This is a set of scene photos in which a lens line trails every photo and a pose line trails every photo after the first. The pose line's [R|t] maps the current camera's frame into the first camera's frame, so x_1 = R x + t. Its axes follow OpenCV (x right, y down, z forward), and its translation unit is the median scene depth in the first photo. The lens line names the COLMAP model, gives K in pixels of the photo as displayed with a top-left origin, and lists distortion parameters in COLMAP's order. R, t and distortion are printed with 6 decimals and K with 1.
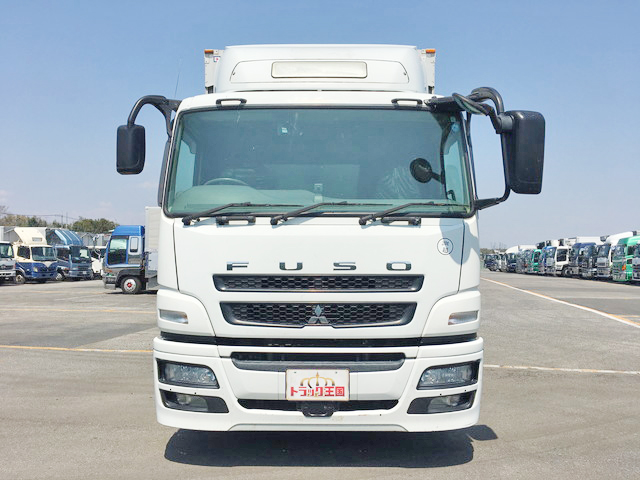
lens RADIAL K [[542.9, 0, 320.0], [0, 542.9, 240.0], [0, 0, 1]] dist [0.016750, 0.000961]
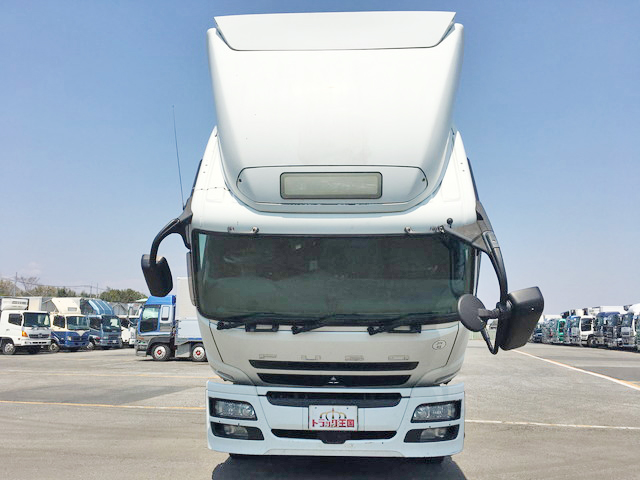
lens RADIAL K [[542.9, 0, 320.0], [0, 542.9, 240.0], [0, 0, 1]] dist [0.016750, 0.000961]
pose [[0.999138, -0.006824, -0.040941, 0.008443], [0.001546, 0.991827, -0.127581, 0.005372], [0.041477, 0.127408, 0.990983, -0.138705]]
